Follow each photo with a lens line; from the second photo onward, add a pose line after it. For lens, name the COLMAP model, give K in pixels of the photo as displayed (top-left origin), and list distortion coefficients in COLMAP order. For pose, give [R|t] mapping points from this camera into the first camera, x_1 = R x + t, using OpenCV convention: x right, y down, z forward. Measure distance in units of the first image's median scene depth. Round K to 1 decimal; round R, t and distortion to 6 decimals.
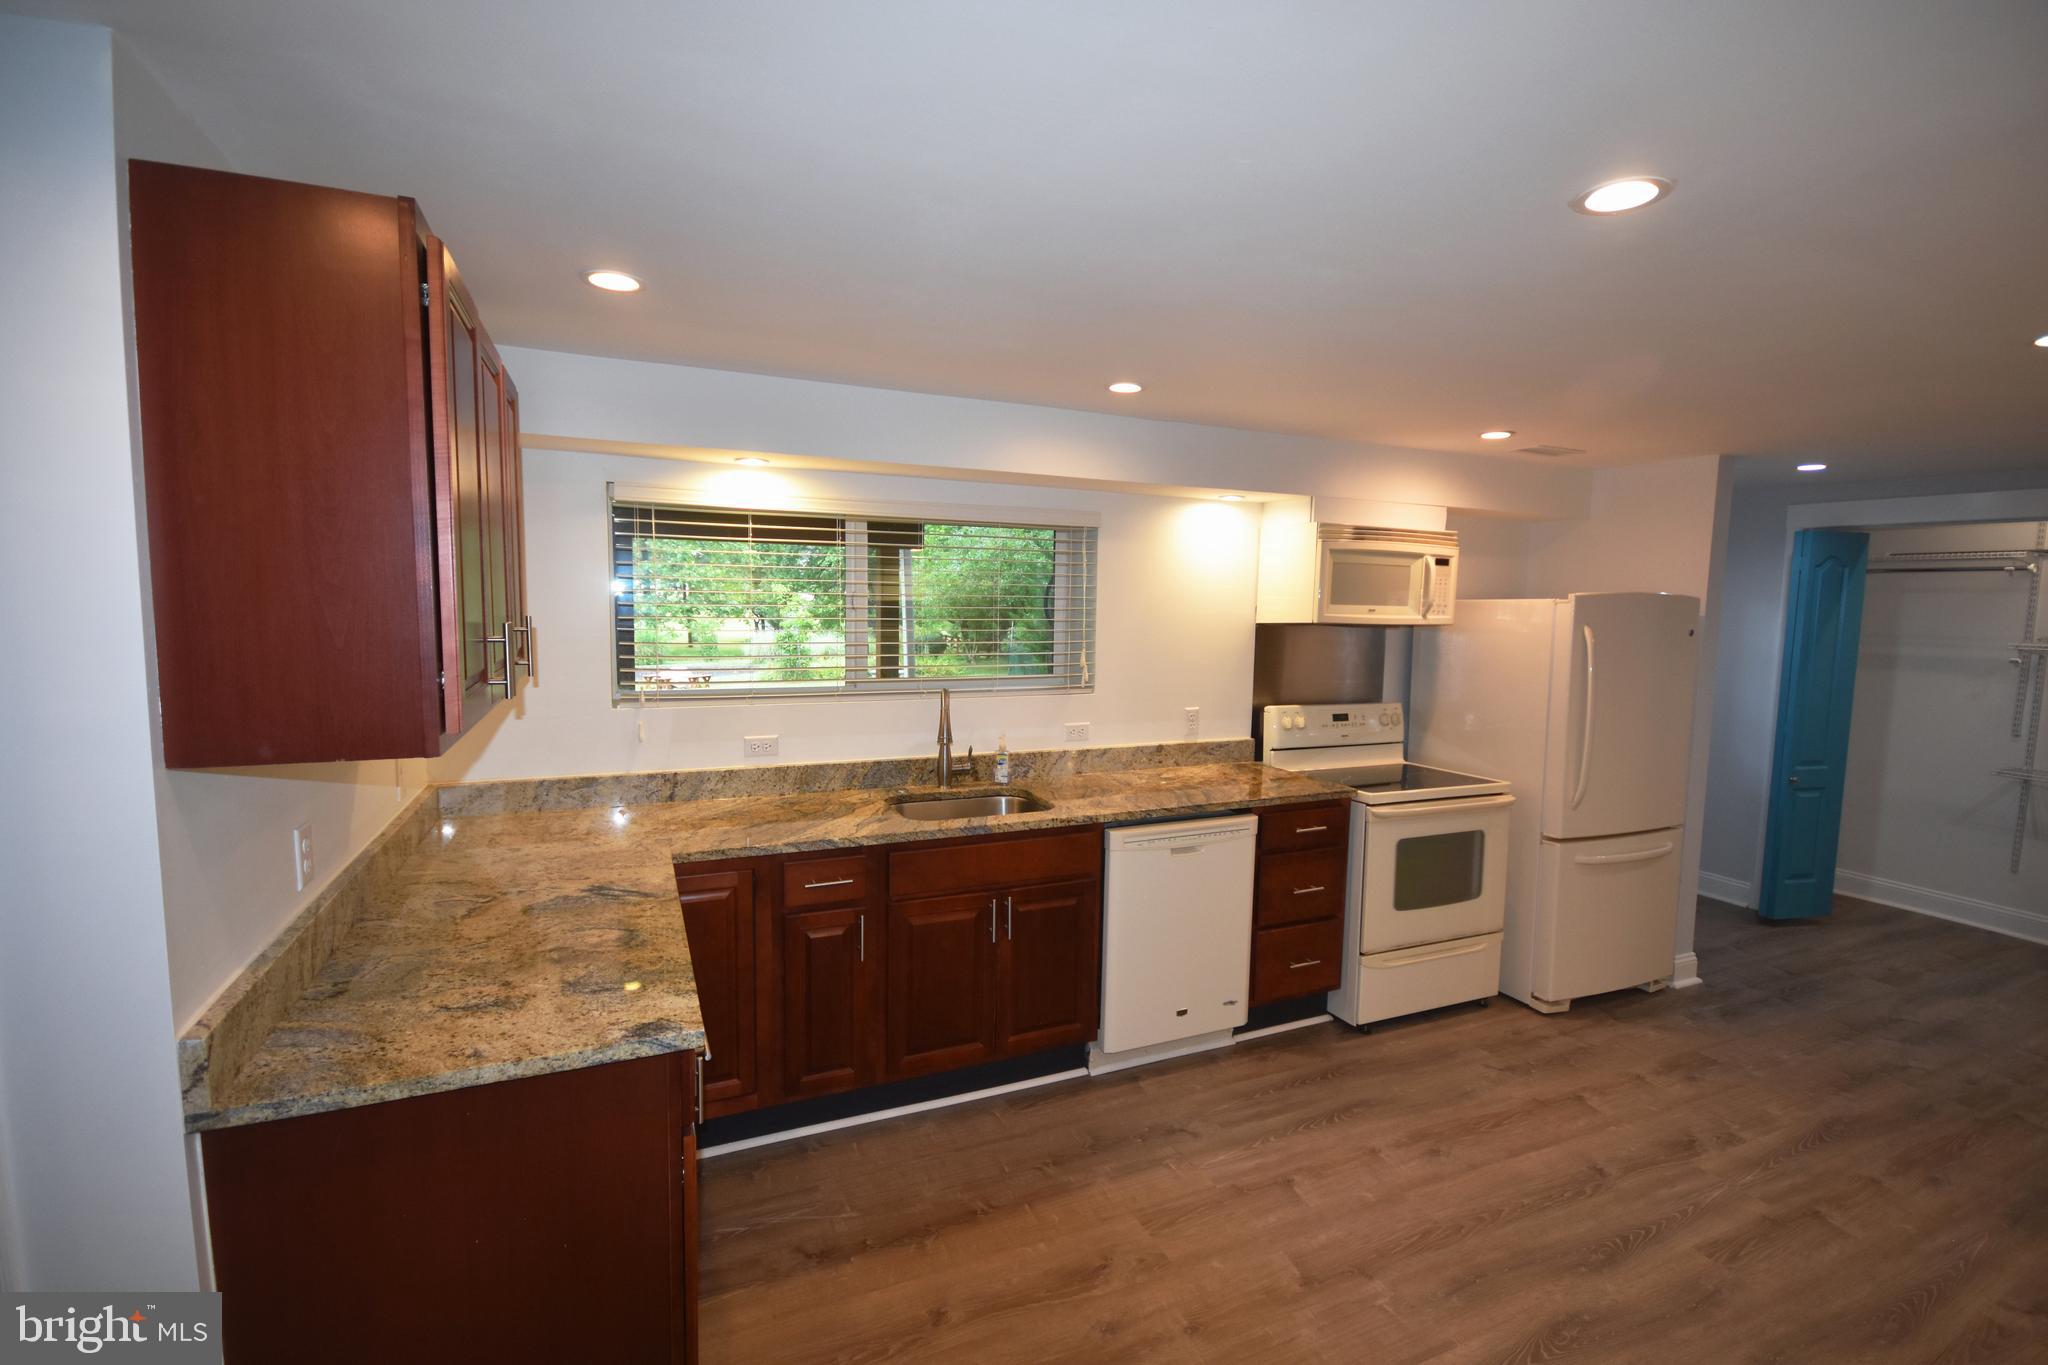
lens RADIAL K [[904.3, 0, 1012.9], [0, 904.3, 685.4], [0, 0, 1]] dist [-0.003327, -0.000816]
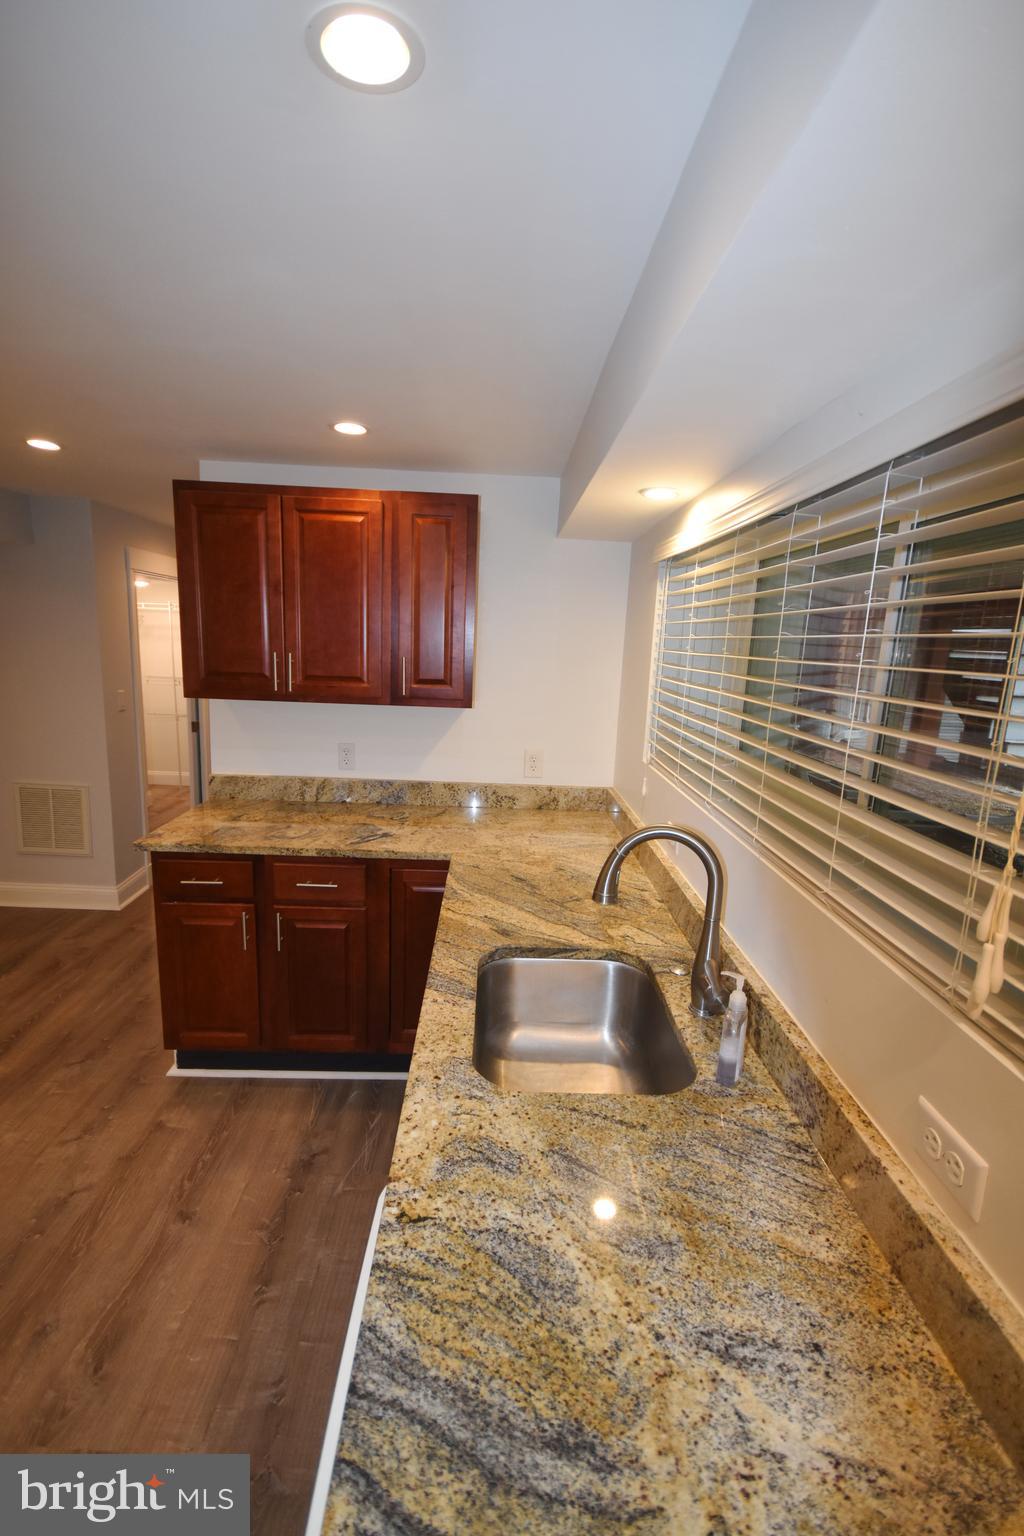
lens RADIAL K [[678.2, 0, 511.8], [0, 678.2, 768.0], [0, 0, 1]] dist [-0.003327, -0.000816]
pose [[-0.375797, 0.140689, -0.915960, 0.522724], [-0.134106, 0.969748, 0.203971, -0.157001], [0.916947, 0.199488, -0.345561, 1.626842]]
